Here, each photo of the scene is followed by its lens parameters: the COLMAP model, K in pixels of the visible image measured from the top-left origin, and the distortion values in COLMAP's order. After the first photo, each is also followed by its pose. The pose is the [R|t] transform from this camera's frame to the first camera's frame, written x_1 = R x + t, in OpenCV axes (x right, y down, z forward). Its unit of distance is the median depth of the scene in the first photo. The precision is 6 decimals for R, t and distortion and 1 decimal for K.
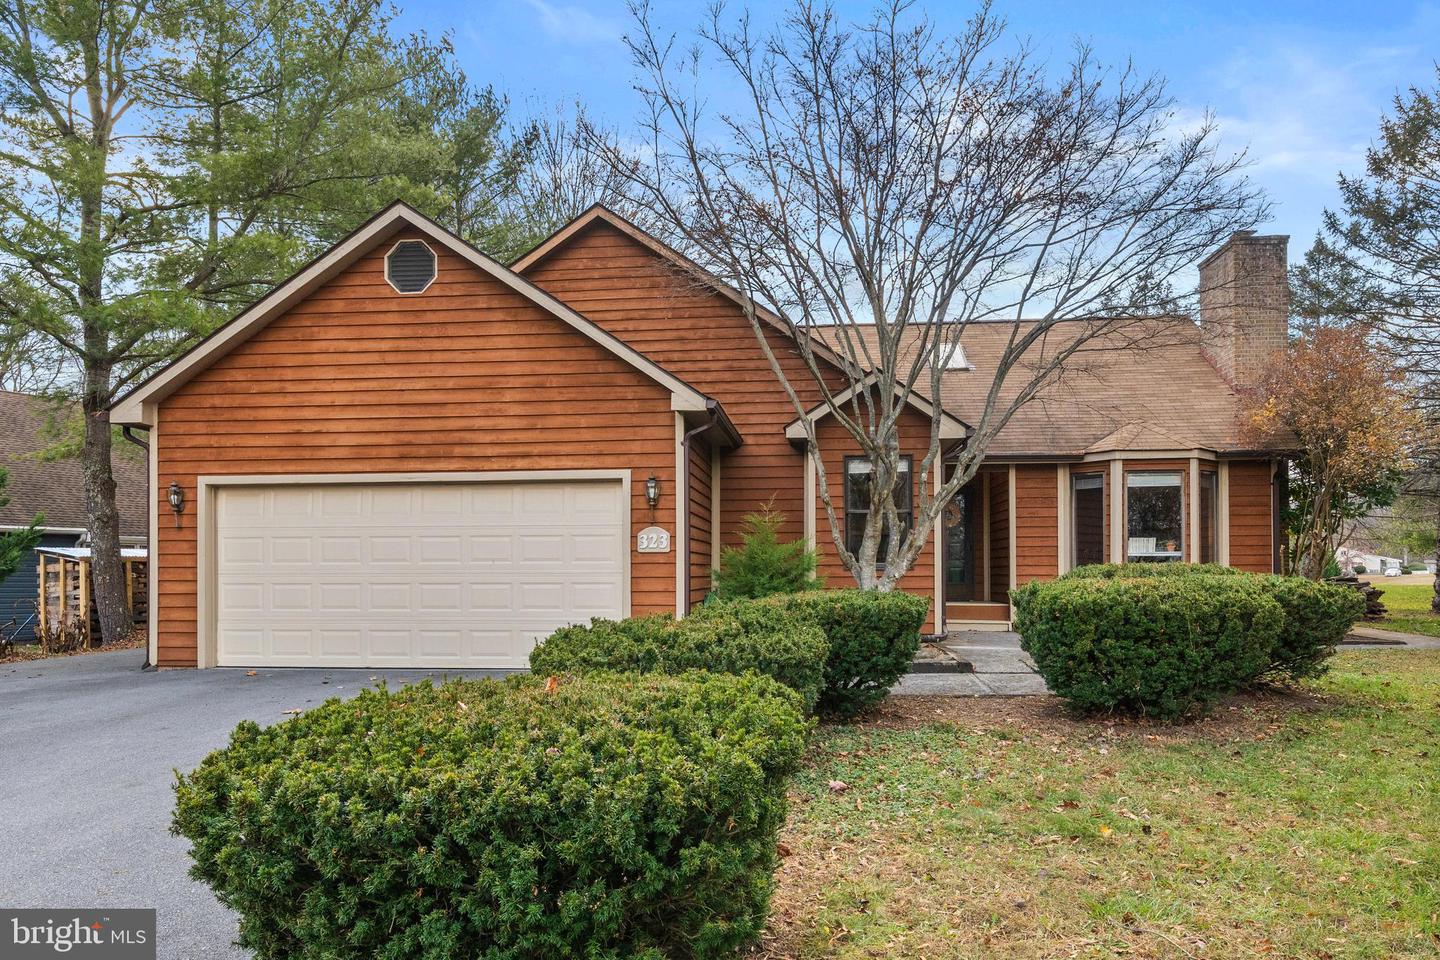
lens RADIAL K [[1003.9, 0, 721.1], [0, 1003.9, 519.3], [0, 0, 1]] dist [-0.001820, -0.000692]
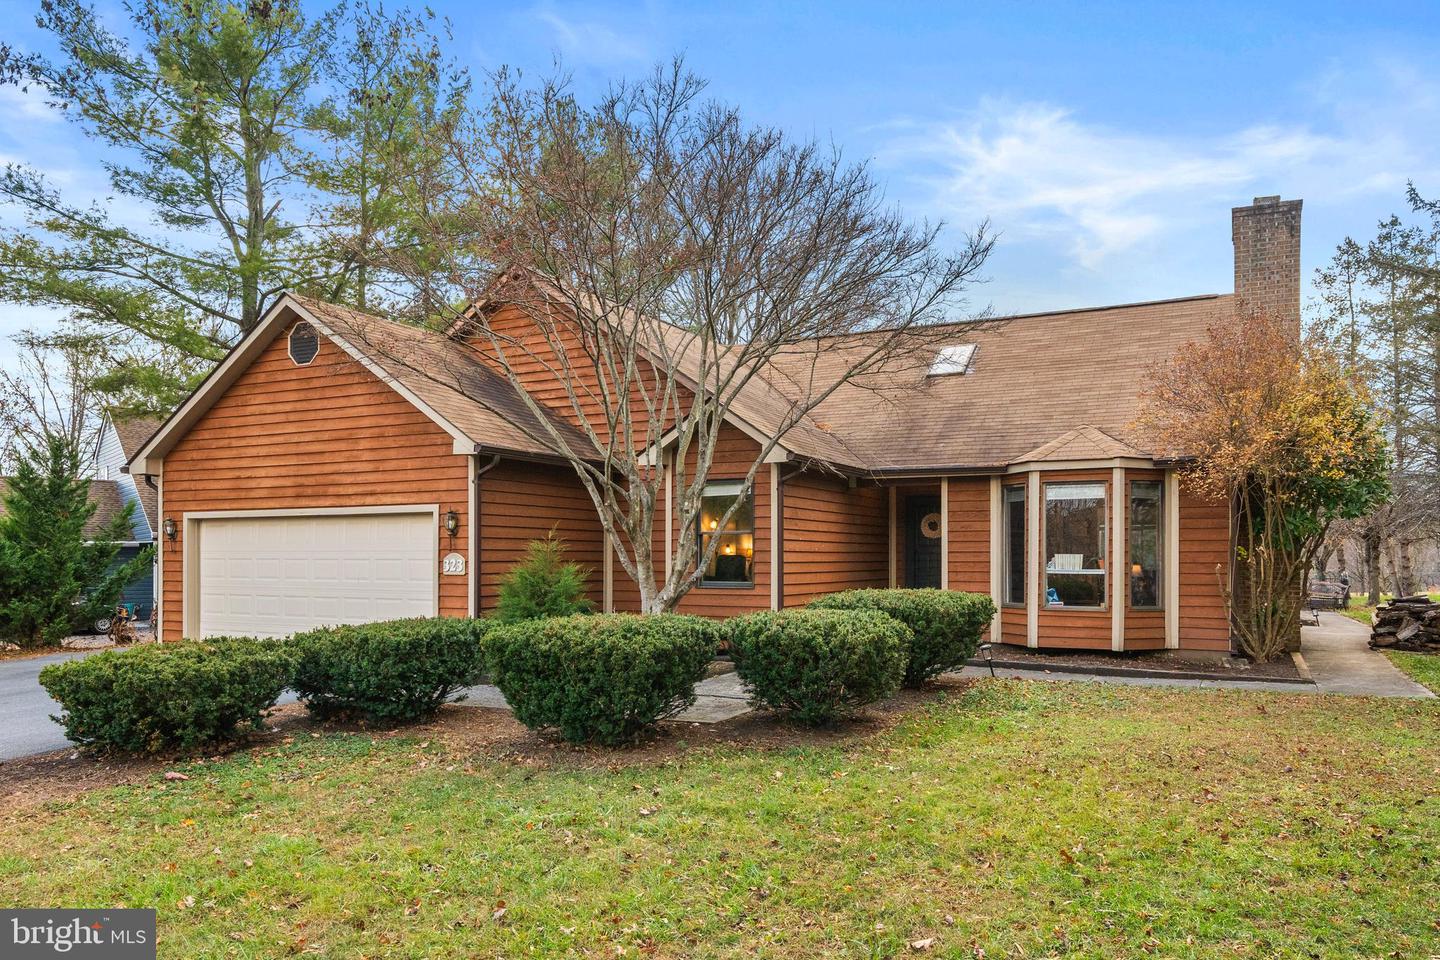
lens RADIAL K [[1003.9, 0, 721.1], [0, 1003.9, 519.3], [0, 0, 1]] dist [-0.001820, -0.000692]
pose [[0.931672, -0.008376, -0.363205, 0.627292], [0.013825, 0.999827, 0.012407, -0.040810], [0.363039, -0.016580, 0.931627, 0.021940]]
